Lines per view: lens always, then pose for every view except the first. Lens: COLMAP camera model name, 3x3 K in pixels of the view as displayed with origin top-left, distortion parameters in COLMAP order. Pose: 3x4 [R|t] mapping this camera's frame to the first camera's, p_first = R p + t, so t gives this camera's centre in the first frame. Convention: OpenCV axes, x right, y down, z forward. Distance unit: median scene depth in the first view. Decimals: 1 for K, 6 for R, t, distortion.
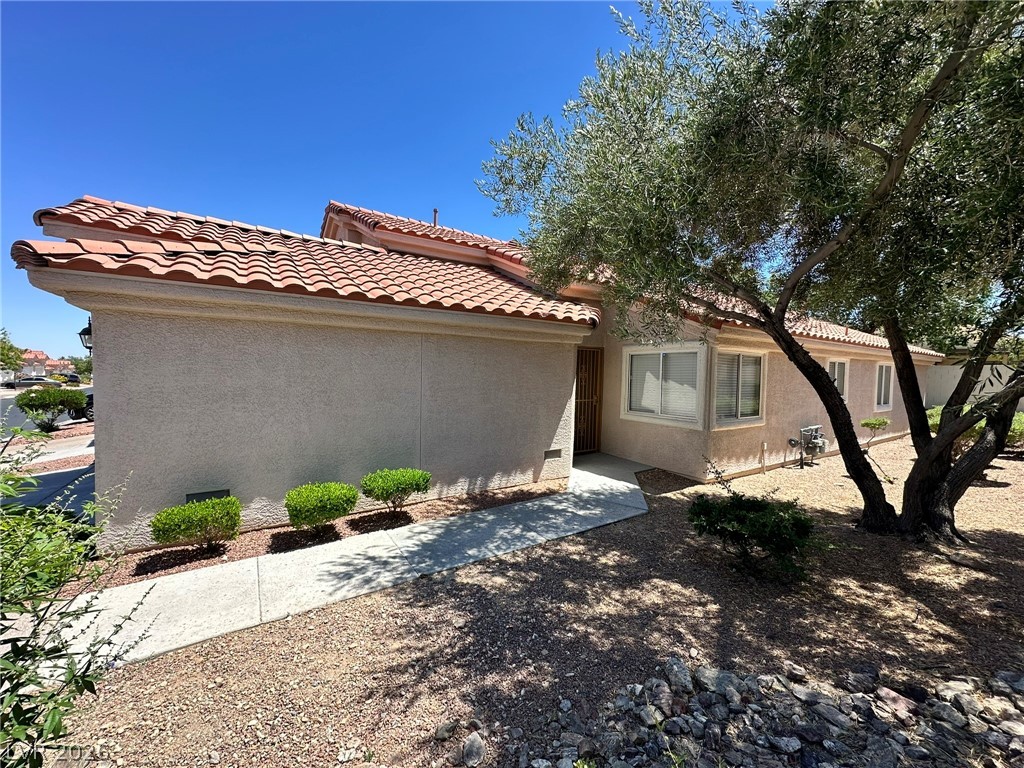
lens RADIAL K [[409.6, 0, 512.0], [0, 409.6, 384.0], [0, 0, 1]] dist [-0.004999, 0.001078]
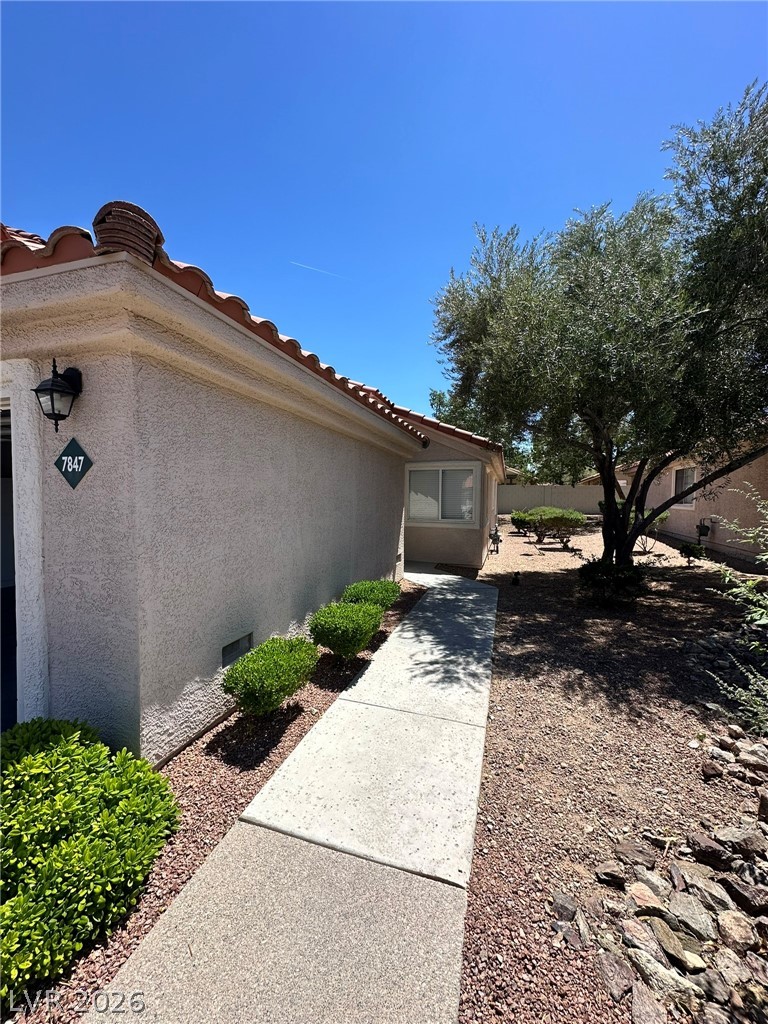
lens RADIAL K [[409.6, 0, 384.2], [0, 409.6, 511.3], [0, 0, 1]] dist [-0.004999, 0.001078]
pose [[0.772994, -0.037019, 0.633332, -1.024388], [0.030017, 0.999312, 0.021774, 0.034855], [-0.633703, 0.002180, 0.773574, 0.301944]]
